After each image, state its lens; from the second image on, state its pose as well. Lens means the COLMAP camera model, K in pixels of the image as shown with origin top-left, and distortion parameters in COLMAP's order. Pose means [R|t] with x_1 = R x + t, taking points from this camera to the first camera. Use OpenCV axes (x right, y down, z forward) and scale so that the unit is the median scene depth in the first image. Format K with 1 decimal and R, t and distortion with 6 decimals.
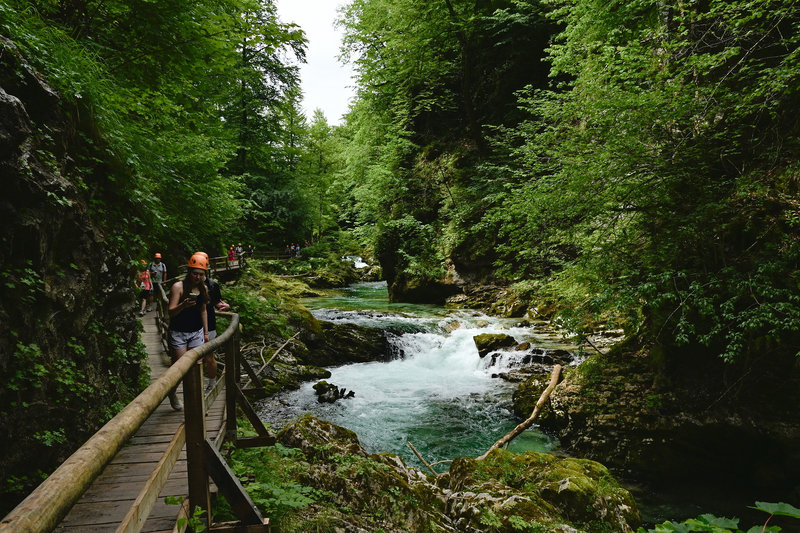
lens RADIAL K [[662.2, 0, 399.6], [0, 662.2, 265.7], [0, 0, 1]] dist [-0.006086, 0.004401]
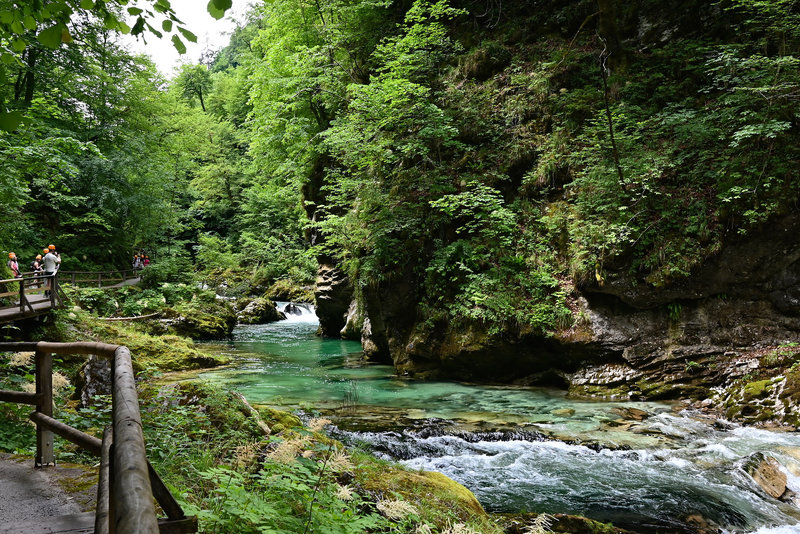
lens RADIAL K [[781.7, 0, 400.6], [0, 781.7, 267.4], [0, 0, 1]] dist [-0.000891, 0.000000]
pose [[0.967503, 0.005472, 0.252801, -0.156085], [0.003261, 0.999413, -0.034115, -0.003714], [-0.252840, 0.033830, 0.966917, 0.481330]]
